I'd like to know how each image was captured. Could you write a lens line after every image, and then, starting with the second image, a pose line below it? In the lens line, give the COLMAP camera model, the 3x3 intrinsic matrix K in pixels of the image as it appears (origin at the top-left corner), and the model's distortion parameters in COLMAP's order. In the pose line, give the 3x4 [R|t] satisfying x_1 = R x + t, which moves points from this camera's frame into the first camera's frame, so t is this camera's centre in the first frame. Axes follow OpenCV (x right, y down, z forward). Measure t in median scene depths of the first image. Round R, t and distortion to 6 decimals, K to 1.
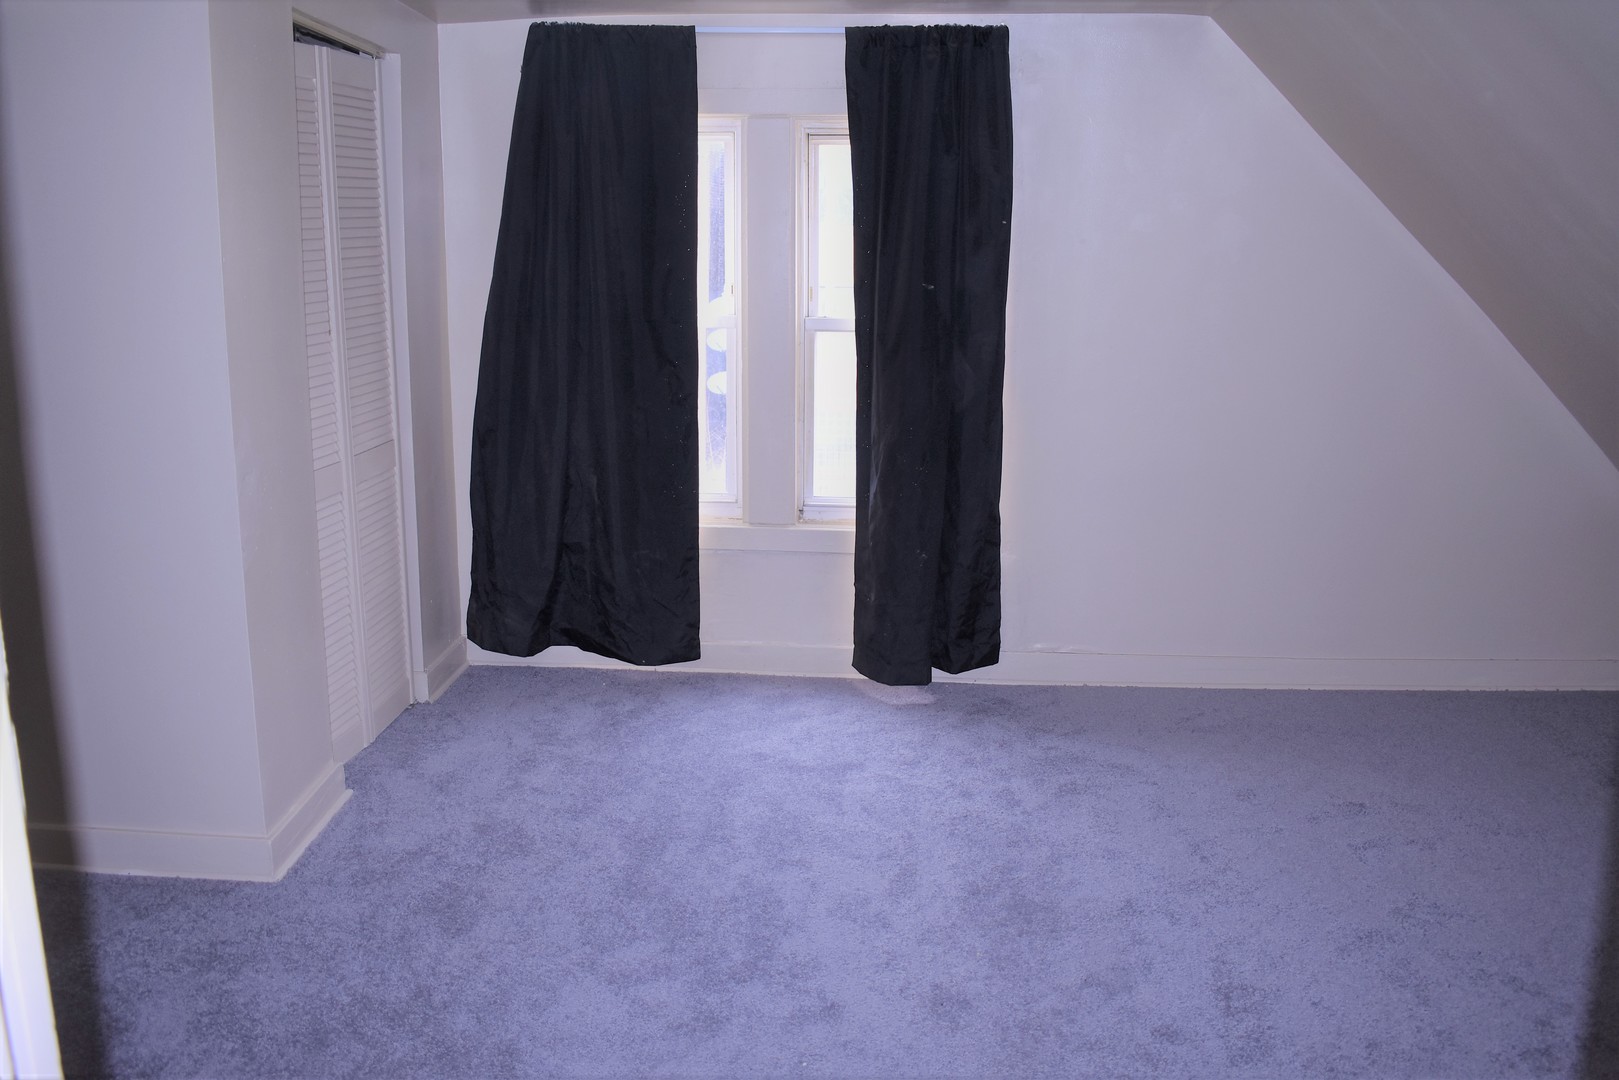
lens RADIAL K [[1416.2, 0, 809.5], [0, 1416.2, 540.0], [0, 0, 1]] dist [-0.058771, 0.011482]
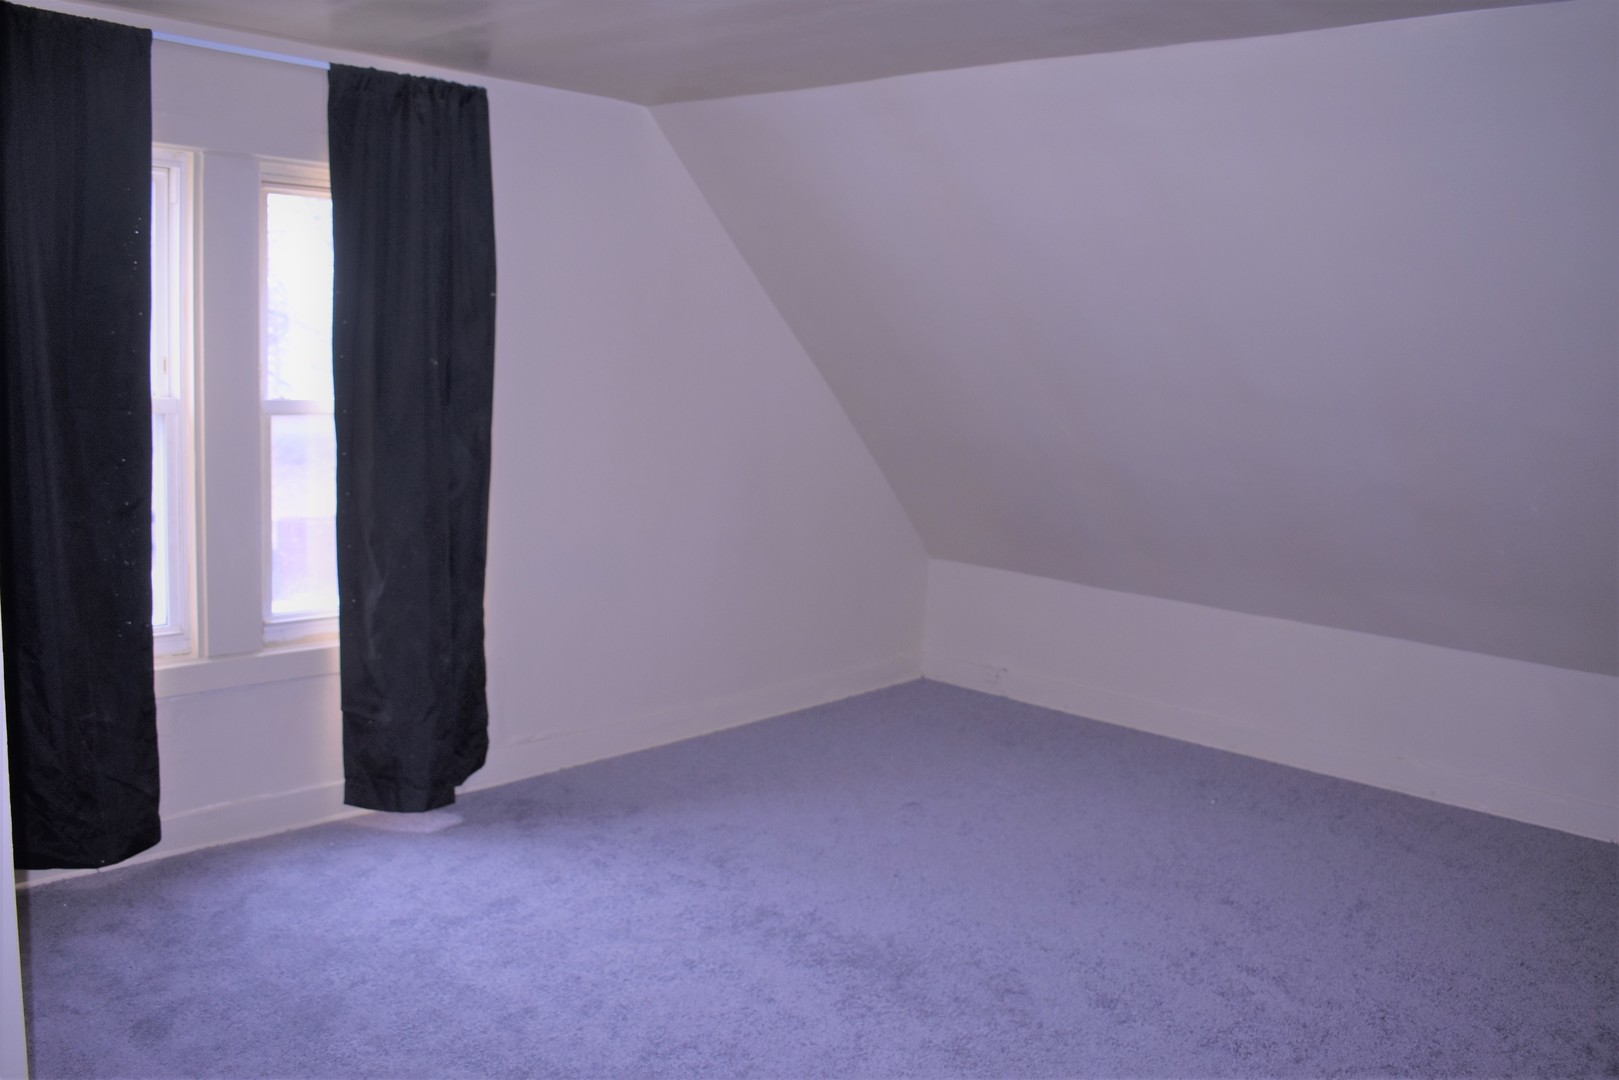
lens RADIAL K [[1416.2, 0, 809.5], [0, 1416.2, 540.0], [0, 0, 1]] dist [-0.058771, 0.011482]
pose [[0.636941, -0.092236, 0.765375, -0.430492], [0.135200, 0.990794, 0.006889, -0.037149], [-0.758965, 0.099091, 0.643548, 0.230889]]
